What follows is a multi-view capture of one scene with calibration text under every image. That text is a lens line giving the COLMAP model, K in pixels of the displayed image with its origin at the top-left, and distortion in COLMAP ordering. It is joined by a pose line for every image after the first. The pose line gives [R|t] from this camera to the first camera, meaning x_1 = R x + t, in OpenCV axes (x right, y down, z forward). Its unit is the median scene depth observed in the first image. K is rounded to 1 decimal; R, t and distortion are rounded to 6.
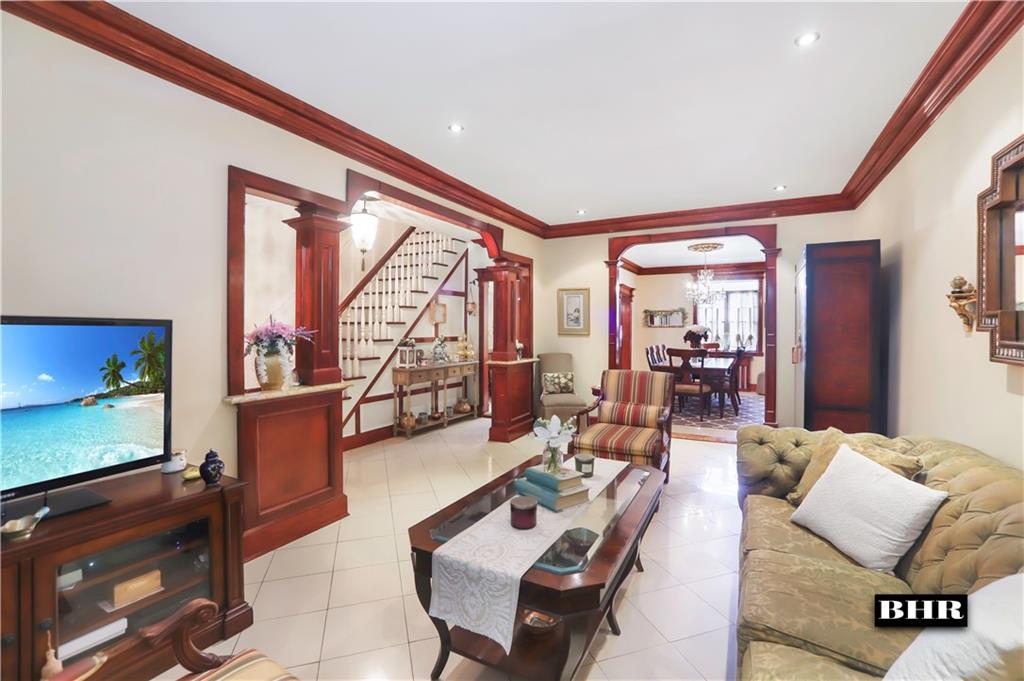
lens RADIAL K [[444.1, 0, 518.7], [0, 444.1, 336.0], [0, 0, 1]] dist [-0.026338, 0.006354]
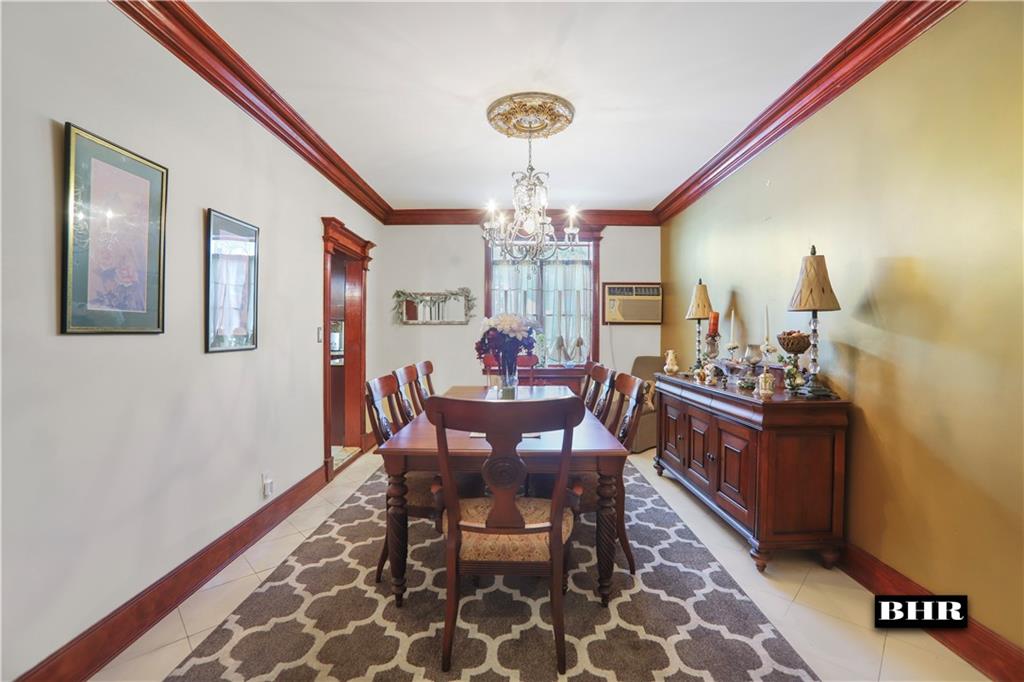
lens RADIAL K [[444.1, 0, 517.6], [0, 444.1, 339.0], [0, 0, 1]] dist [-0.026338, 0.006354]
pose [[0.883648, -0.003951, 0.468135, 0.176530], [0.004085, 0.999991, 0.000728, -0.002423], [-0.468134, 0.001269, 0.883656, 0.502986]]
